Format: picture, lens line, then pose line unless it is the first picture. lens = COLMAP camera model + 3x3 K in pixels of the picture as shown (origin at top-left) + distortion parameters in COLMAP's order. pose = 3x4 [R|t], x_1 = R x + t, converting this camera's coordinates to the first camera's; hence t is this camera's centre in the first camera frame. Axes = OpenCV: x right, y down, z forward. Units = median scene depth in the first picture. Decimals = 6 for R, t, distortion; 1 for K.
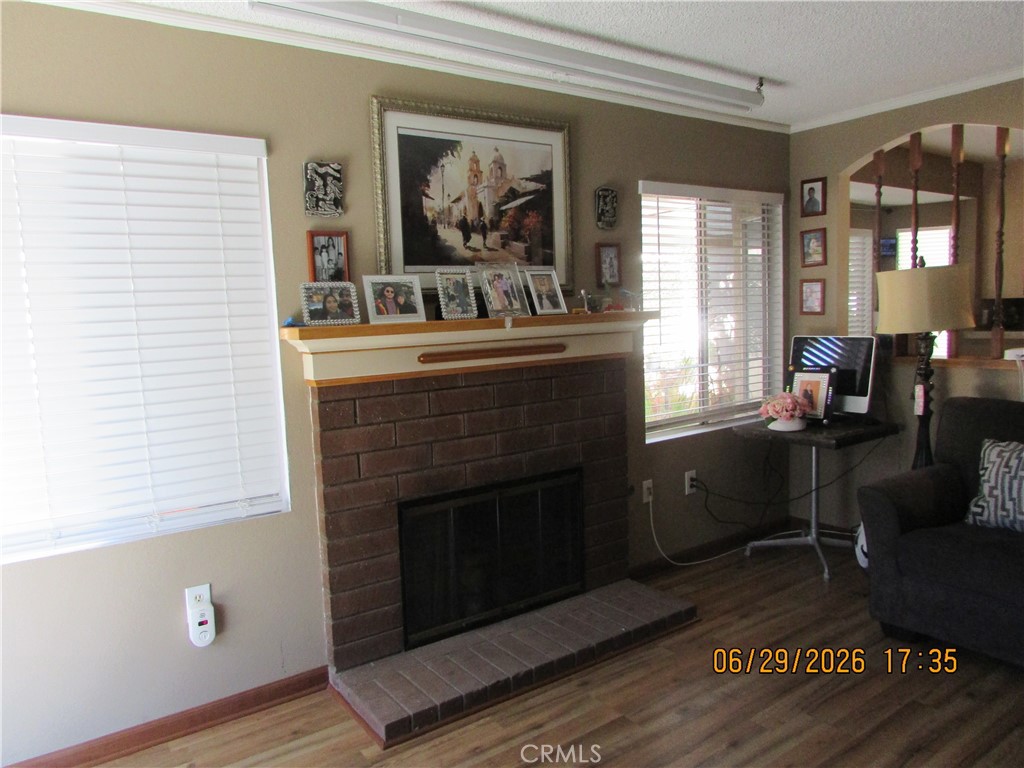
lens RADIAL K [[725.9, 0, 511.4], [0, 725.9, 384.8], [0, 0, 1]] dist [-0.006011, 0.001202]
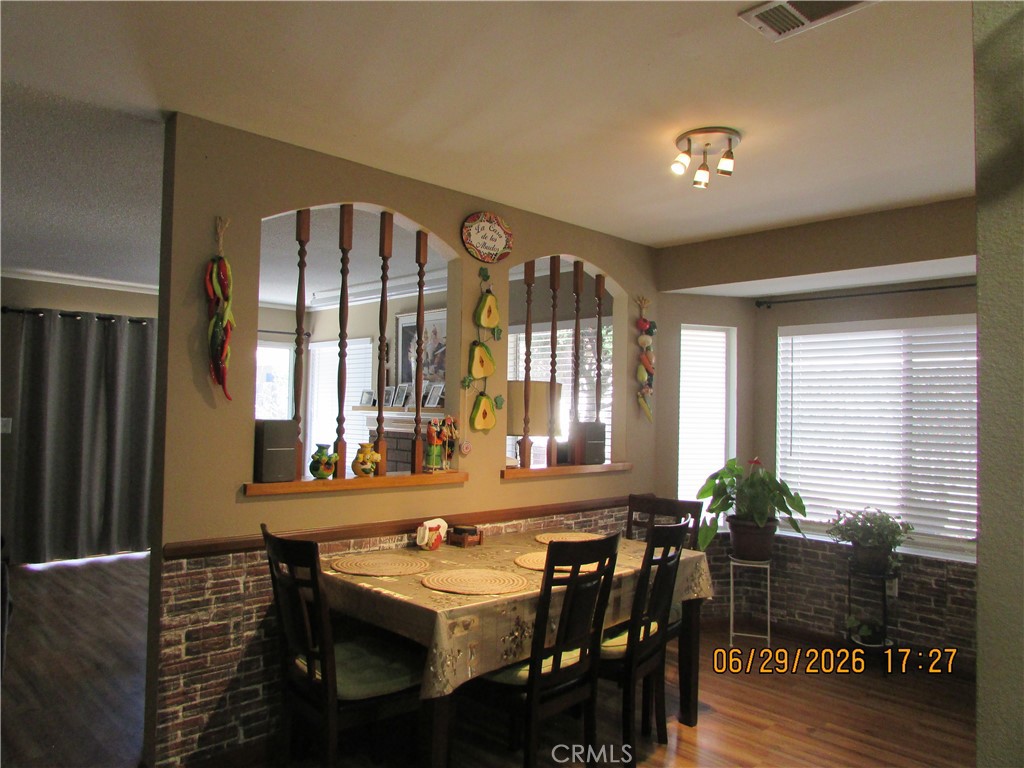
lens RADIAL K [[725.9, 0, 511.9], [0, 725.9, 381.5], [0, 0, 1]] dist [-0.006011, 0.001202]
pose [[0.163923, 0.016103, -0.986342, 1.975203], [-0.124205, 0.992247, -0.004442, -0.185504], [0.978623, 0.123237, 0.164652, 0.890469]]
